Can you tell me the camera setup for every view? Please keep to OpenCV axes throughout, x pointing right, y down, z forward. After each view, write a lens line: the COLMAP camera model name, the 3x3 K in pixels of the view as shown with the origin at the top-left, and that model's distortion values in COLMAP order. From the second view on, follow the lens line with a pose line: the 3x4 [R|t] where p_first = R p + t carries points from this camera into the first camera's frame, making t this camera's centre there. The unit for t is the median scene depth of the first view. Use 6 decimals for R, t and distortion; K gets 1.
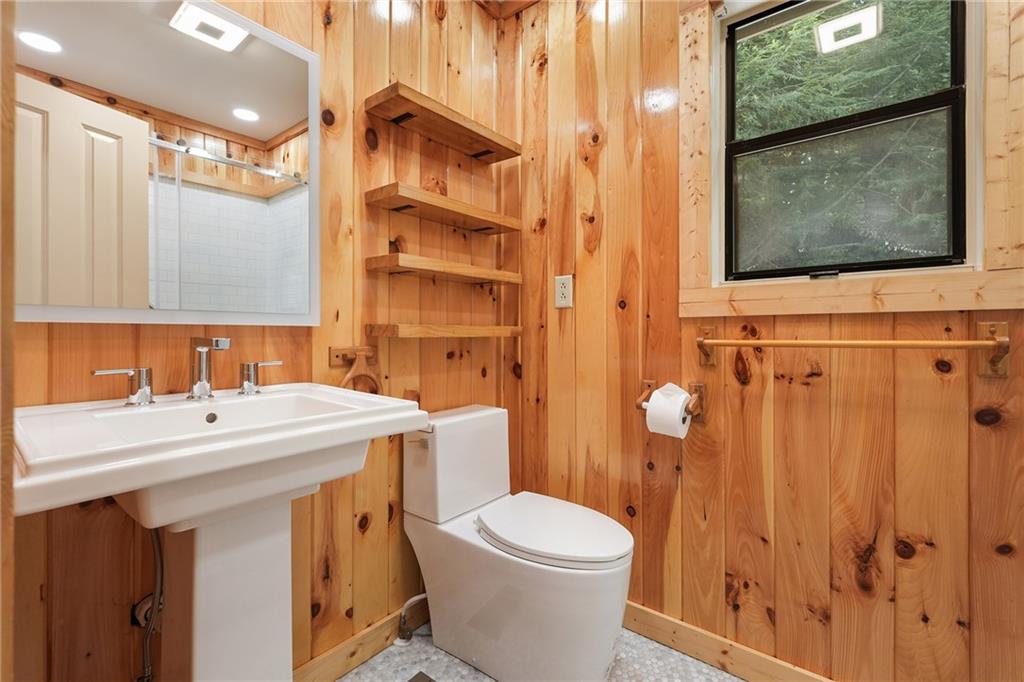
lens RADIAL K [[449.8, 0, 509.8], [0, 449.8, 335.4], [0, 0, 1]] dist [0.004439, -0.000939]
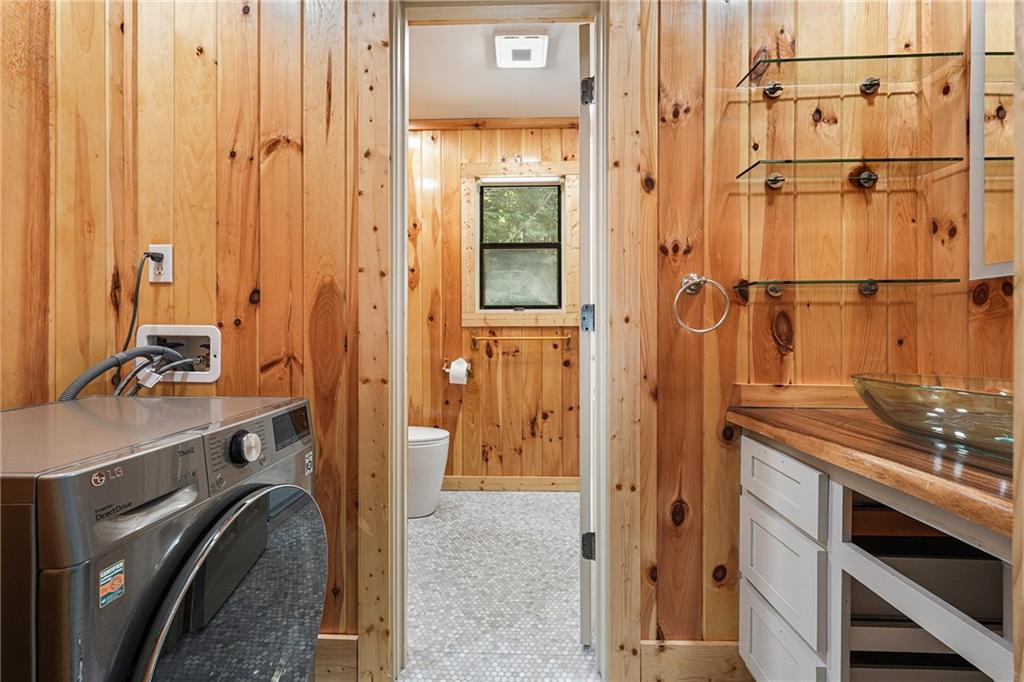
lens RADIAL K [[449.8, 0, 512.0], [0, 449.8, 338.9], [0, 0, 1]] dist [0.004439, -0.000939]
pose [[0.799721, -0.000712, 0.600372, -0.715861], [0.001672, 0.999998, -0.001042, 0.020598], [-0.600370, 0.001837, 0.799720, -0.824817]]
